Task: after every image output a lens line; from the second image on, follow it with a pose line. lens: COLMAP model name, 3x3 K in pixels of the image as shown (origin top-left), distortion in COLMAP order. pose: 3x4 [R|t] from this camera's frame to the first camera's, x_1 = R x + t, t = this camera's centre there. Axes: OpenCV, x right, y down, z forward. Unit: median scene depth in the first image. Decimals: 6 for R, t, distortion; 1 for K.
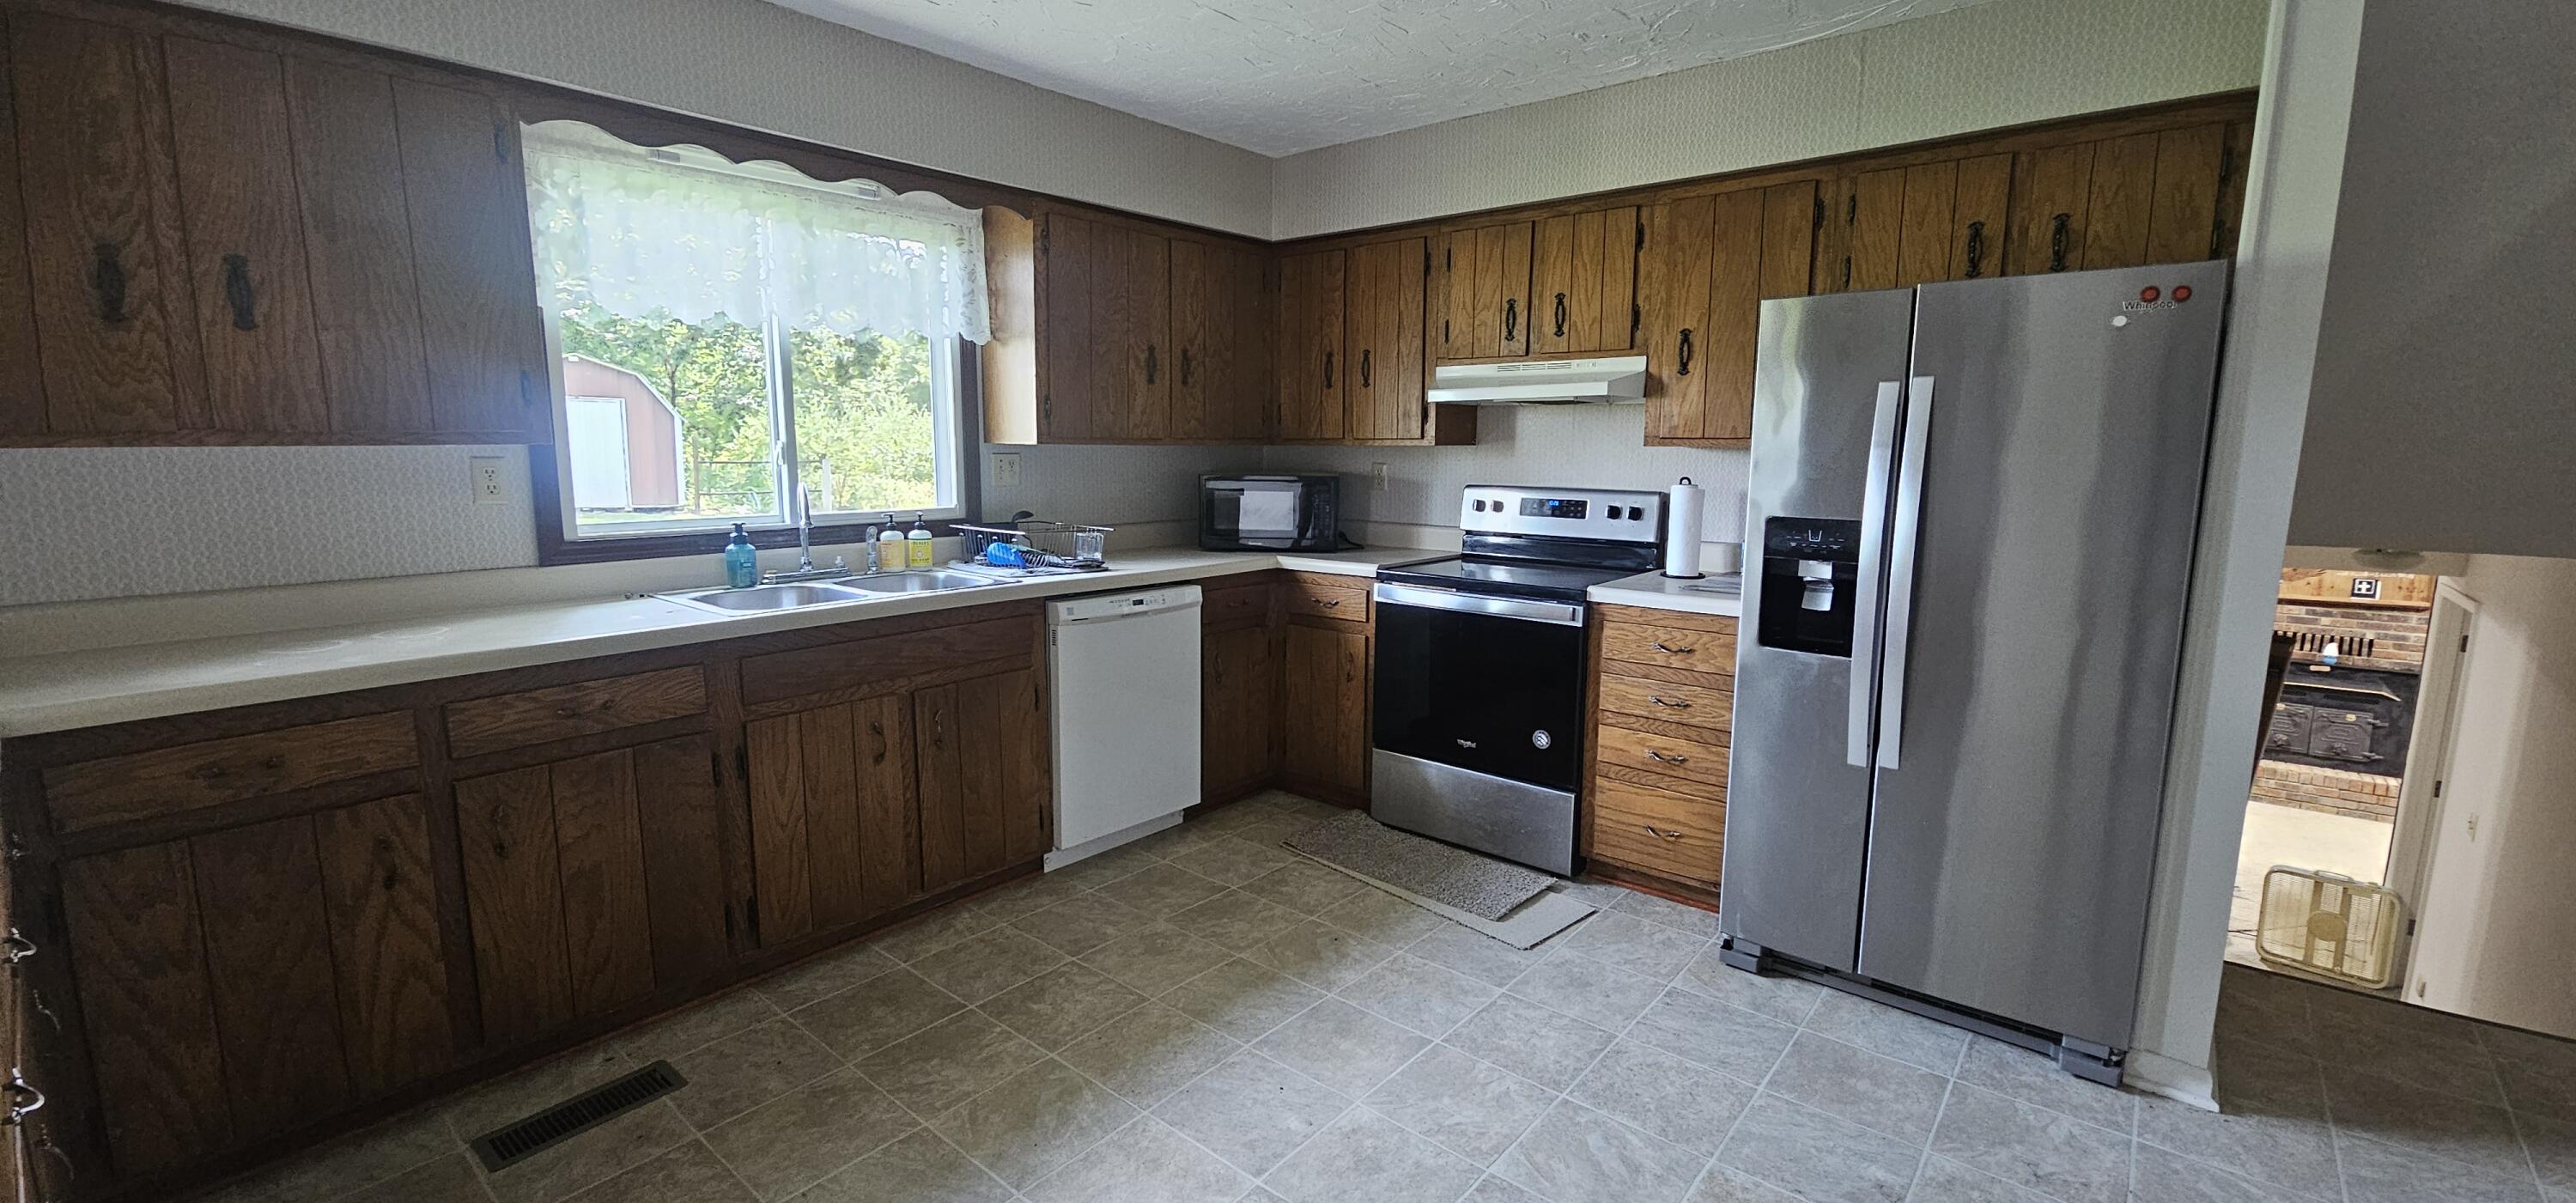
lens RADIAL K [[1050.6, 0, 1279.9], [0, 1050.6, 599.6], [0, 0, 1]] dist [0.004149, -0.000229]
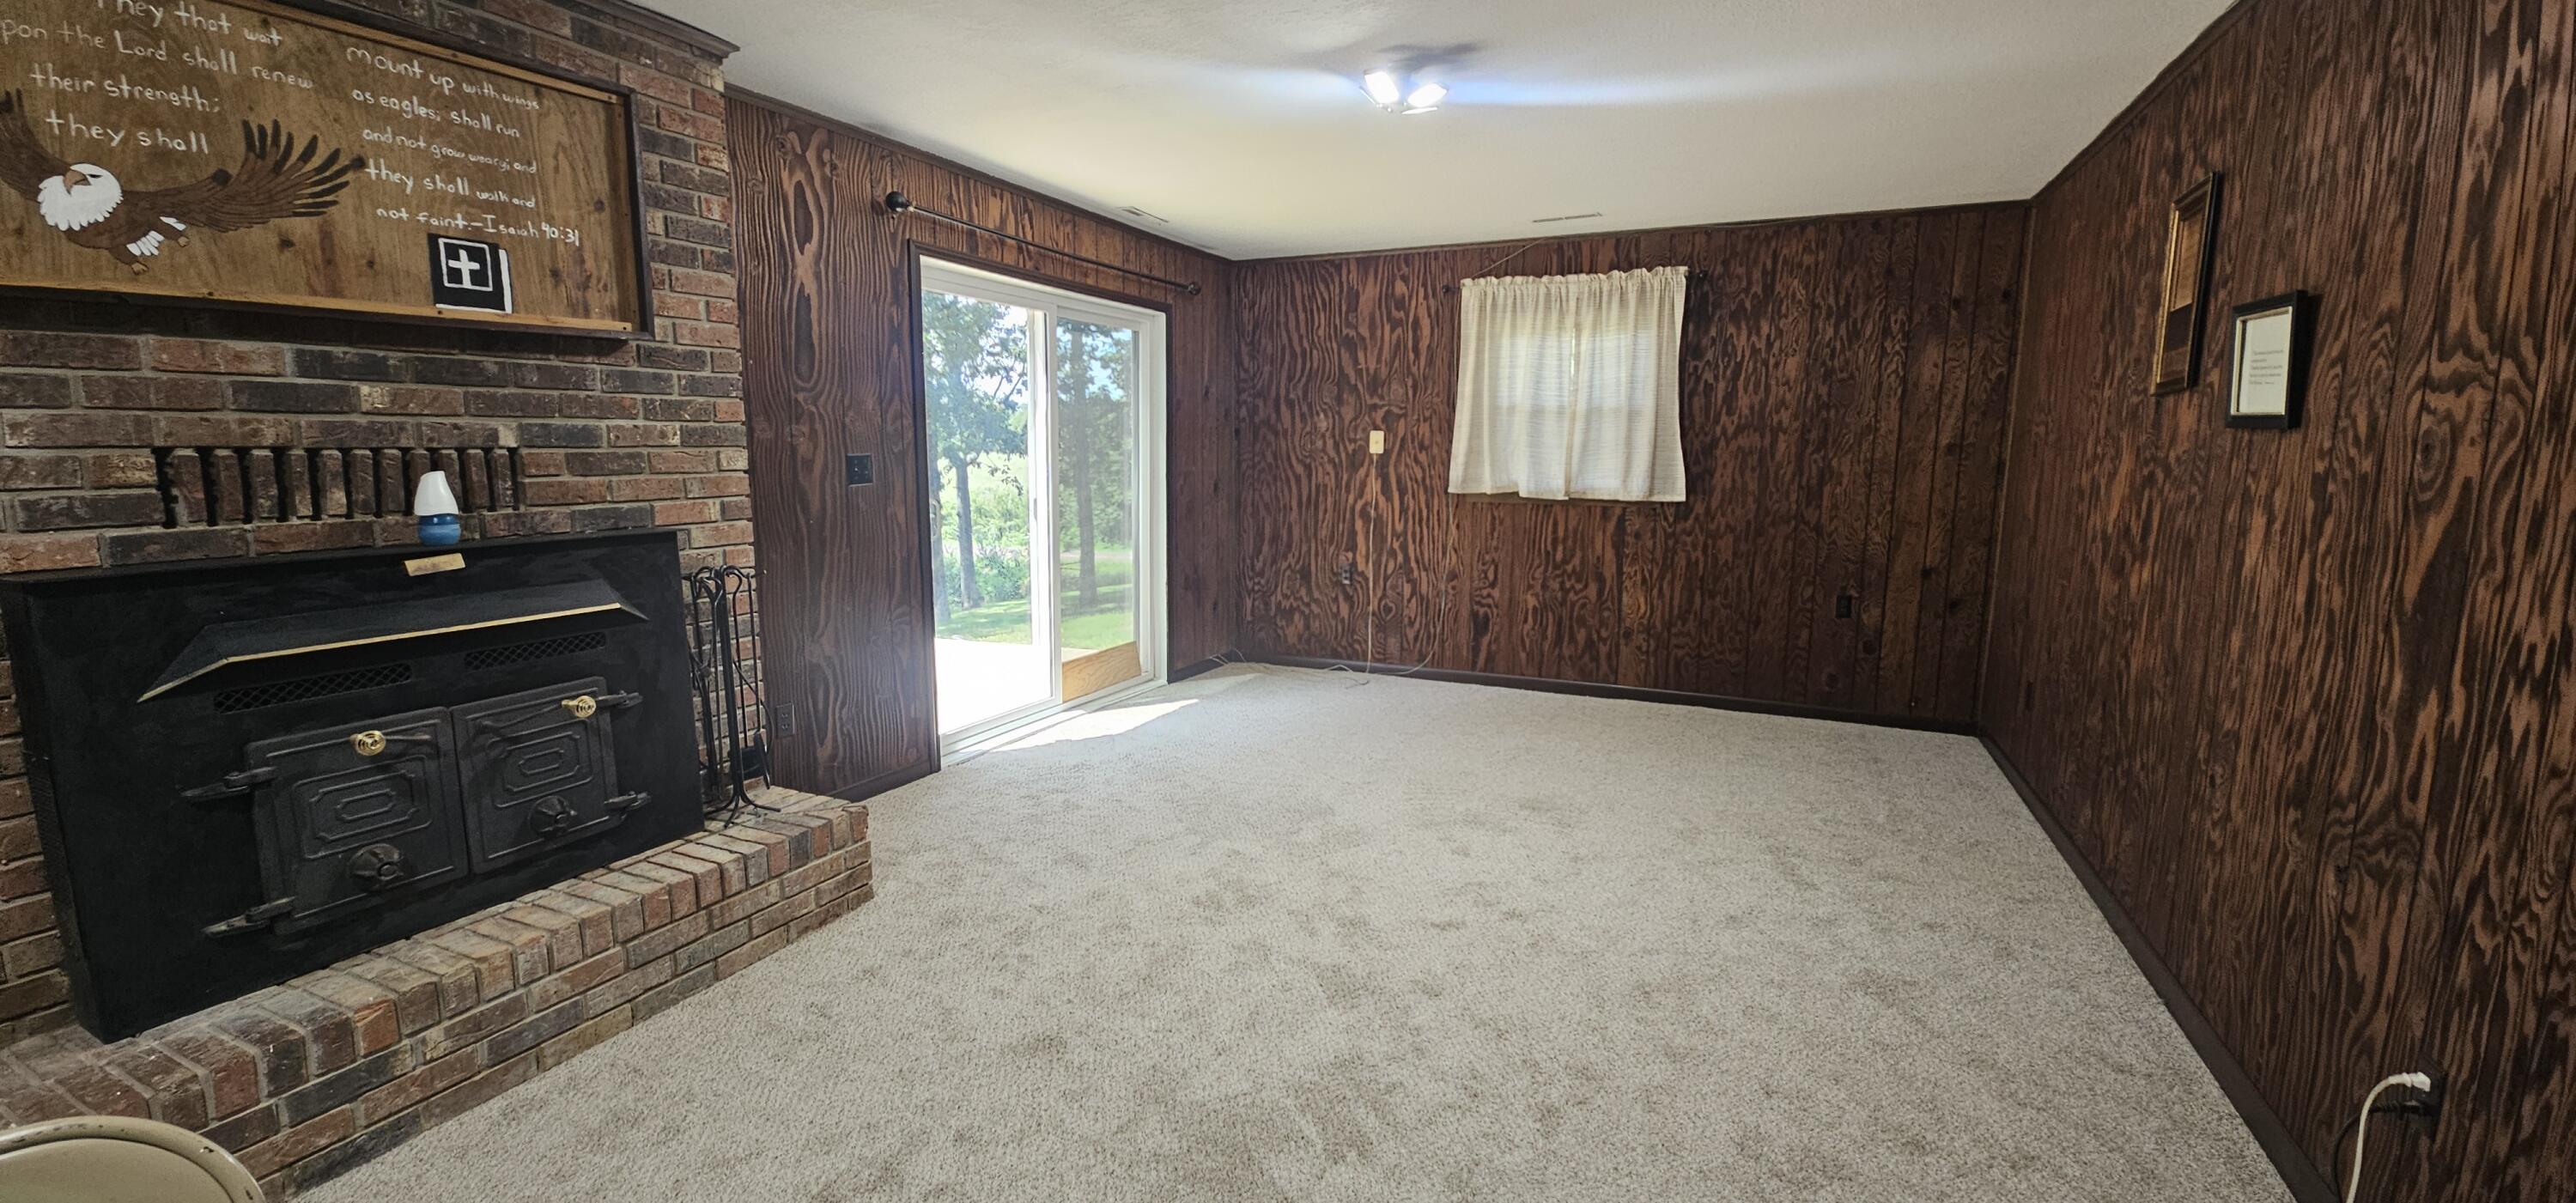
lens RADIAL K [[1050.6, 0, 1290.6], [0, 1050.6, 593.9], [0, 0, 1]] dist [0.004149, -0.000229]
pose [[-0.271379, -0.140390, 0.952178, 0.672713], [0.125796, 0.975645, 0.179703, 0.052291], [-0.954216, 0.168547, -0.247109, 0.865612]]
